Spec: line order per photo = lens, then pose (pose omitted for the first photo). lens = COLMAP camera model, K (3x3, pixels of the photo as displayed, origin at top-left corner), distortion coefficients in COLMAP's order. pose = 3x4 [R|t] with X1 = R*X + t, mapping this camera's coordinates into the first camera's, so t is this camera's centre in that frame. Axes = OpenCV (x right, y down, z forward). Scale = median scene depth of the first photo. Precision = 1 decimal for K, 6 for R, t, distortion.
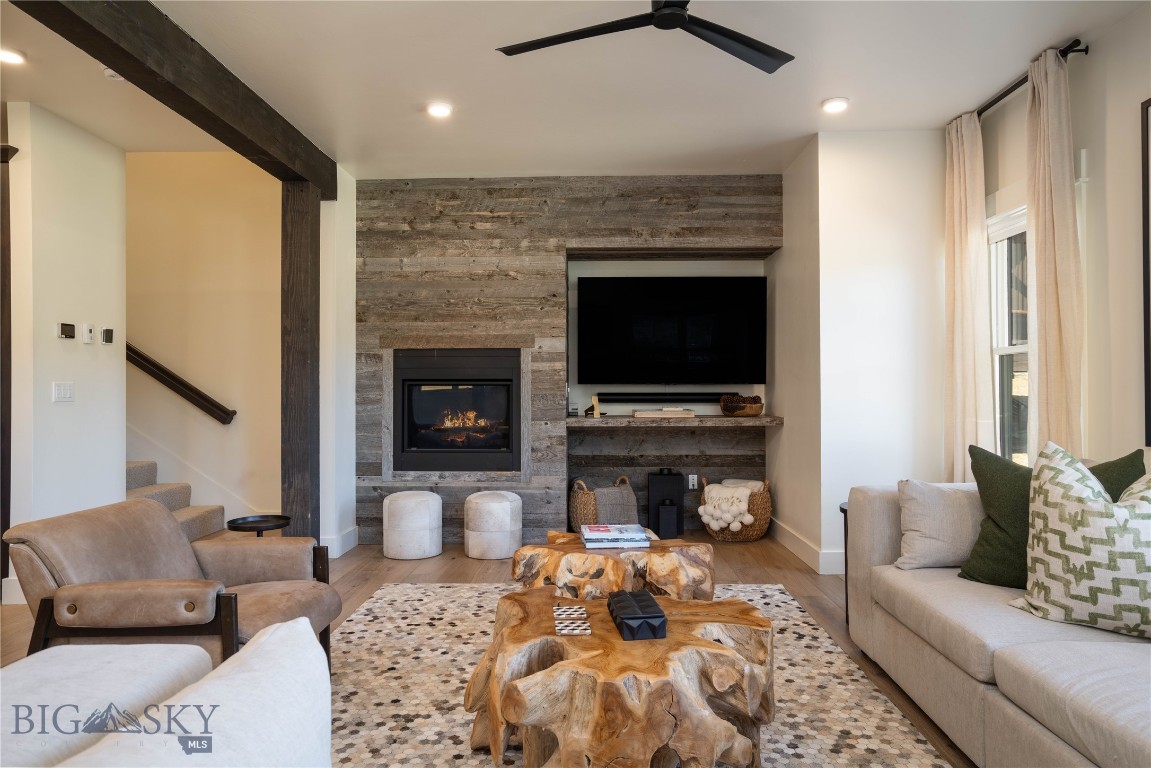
lens RADIAL K [[708.3, 0, 581.5], [0, 708.3, 387.5], [0, 0, 1]] dist [-0.003392, 0.013360]
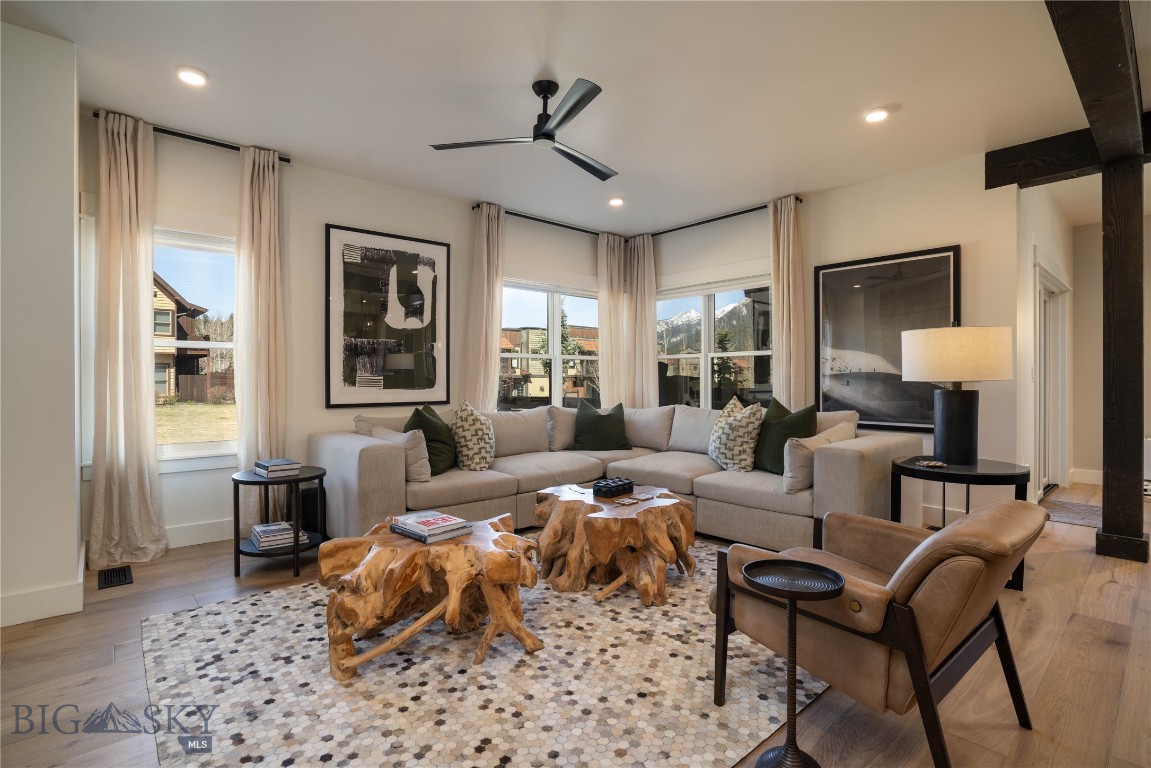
lens RADIAL K [[533.6, 0, 568.3], [0, 533.6, 379.4], [0, 0, 1]] dist [-0.024777, 0.000250]
pose [[-0.659490, 0.007160, 0.751679, -0.704934], [-0.001327, 0.999942, -0.010689, 0.021927], [-0.751712, -0.008047, -0.659442, 1.517315]]
